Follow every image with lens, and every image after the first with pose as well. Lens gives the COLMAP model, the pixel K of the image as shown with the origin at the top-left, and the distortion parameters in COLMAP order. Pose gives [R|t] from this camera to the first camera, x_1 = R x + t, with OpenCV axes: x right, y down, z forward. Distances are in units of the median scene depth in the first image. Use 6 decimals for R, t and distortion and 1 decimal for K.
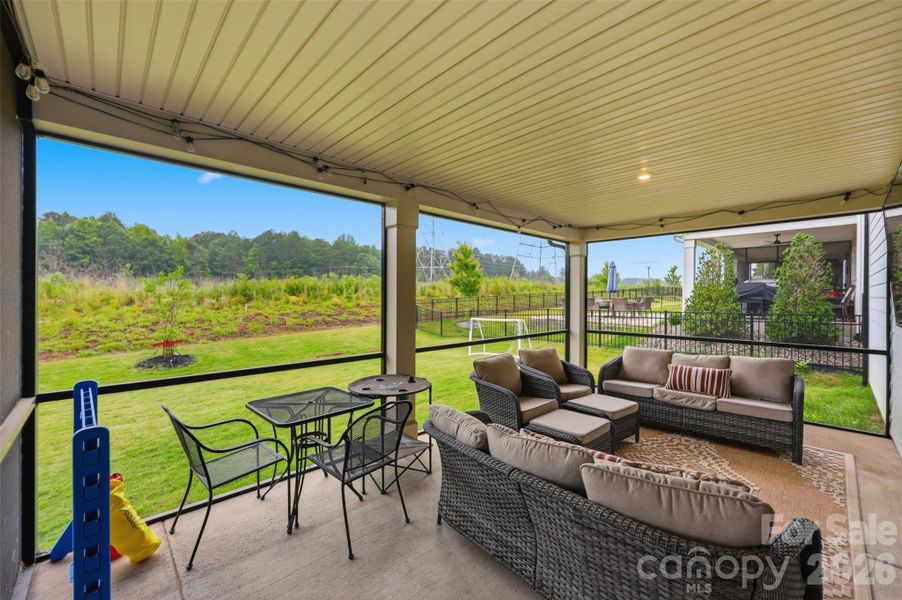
lens RADIAL K [[360.4, 0, 457.7], [0, 360.4, 298.9], [0, 0, 1]] dist [-0.000042, 0.000171]
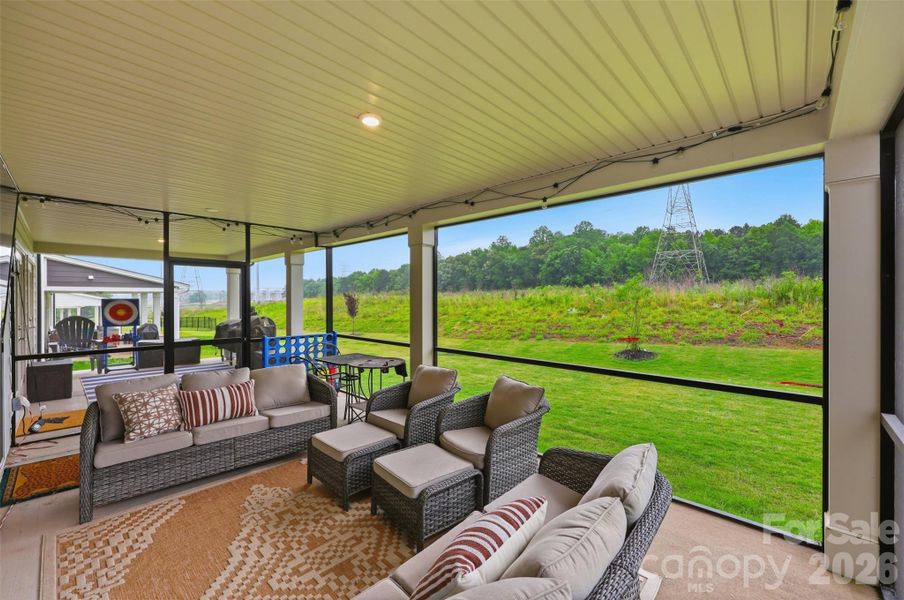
lens RADIAL K [[370.3, 0, 451.0], [0, 370.3, 296.4], [0, 0, 1]] dist [-0.000460, 0.000068]
pose [[0.042733, -0.006171, -0.999067, 0.193146], [-0.005914, 0.999962, -0.006430, -0.002925], [0.999069, 0.006183, 0.042695, 0.180435]]
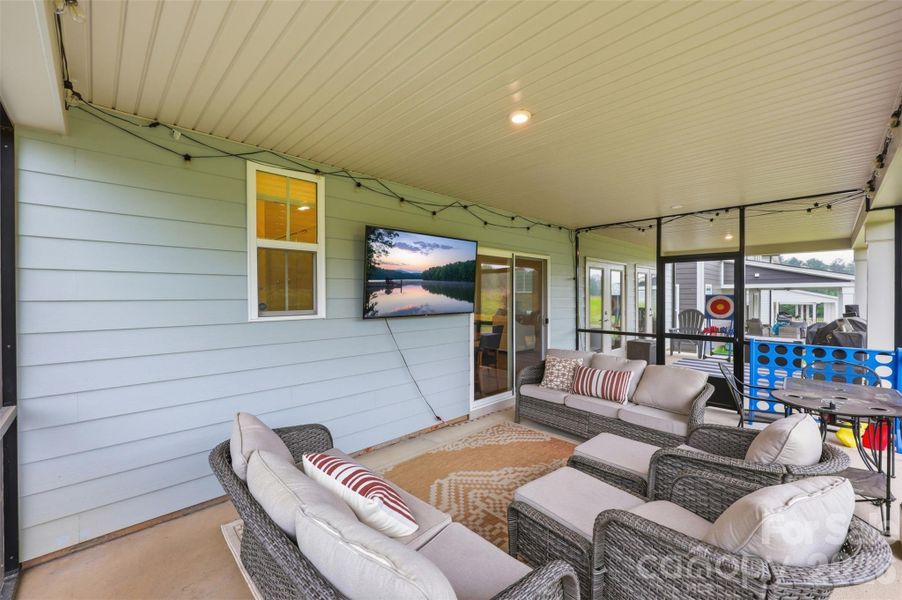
lens RADIAL K [[369.4, 0, 450.0], [0, 369.4, 296.4], [0, 0, 1]] dist [-0.000460, 0.000068]
pose [[-0.999926, -0.000829, 0.012100, 0.090210], [-0.000727, 0.999964, 0.008443, -0.002046], [-0.012107, 0.008433, -0.999891, 0.286789]]
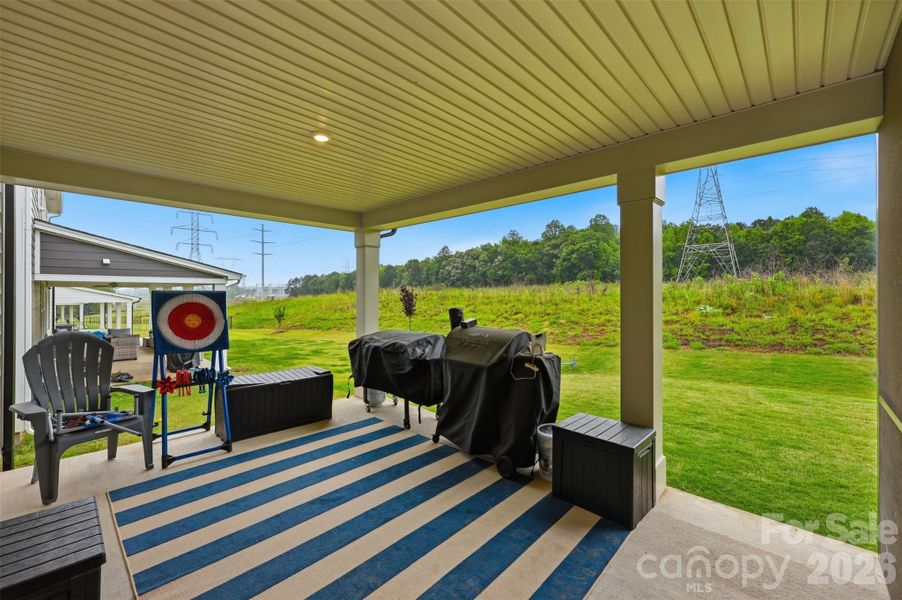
lens RADIAL K [[369.4, 0, 450.0], [0, 369.4, 296.4], [0, 0, 1]] dist [-0.000460, 0.000068]
pose [[0.036326, 0.004473, -0.999330, -0.038227], [-0.004968, 0.999978, 0.004295, 0.000359], [0.999328, 0.004808, 0.036347, -0.039402]]
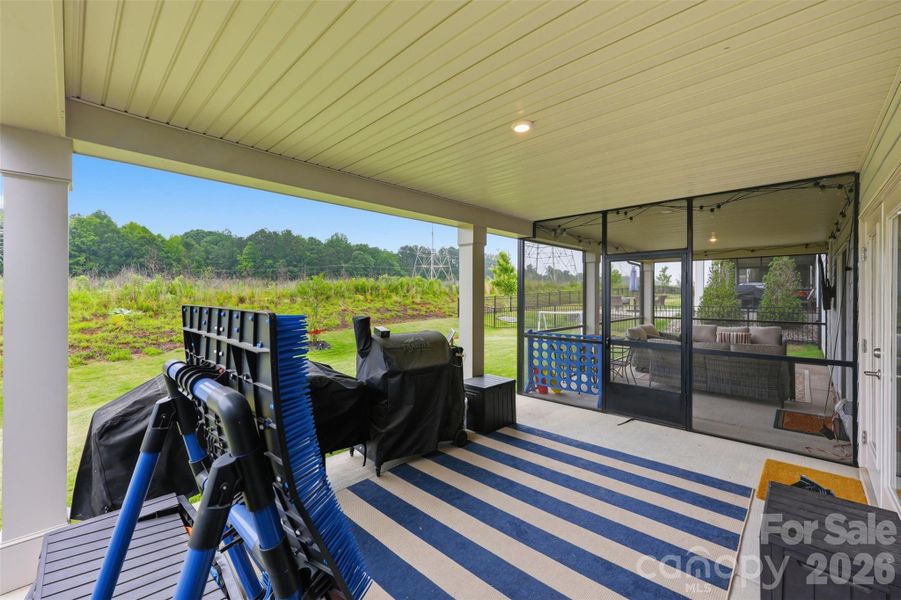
lens RADIAL K [[366.0, 0, 448.1], [0, 366.0, 296.0], [0, 0, 1]] dist [0.000066, 0.000000]
pose [[0.999407, -0.001792, 0.034386, -0.257881], [0.001823, 0.999998, -0.000870, -0.002664], [-0.034385, 0.000932, 0.999408, -0.253098]]
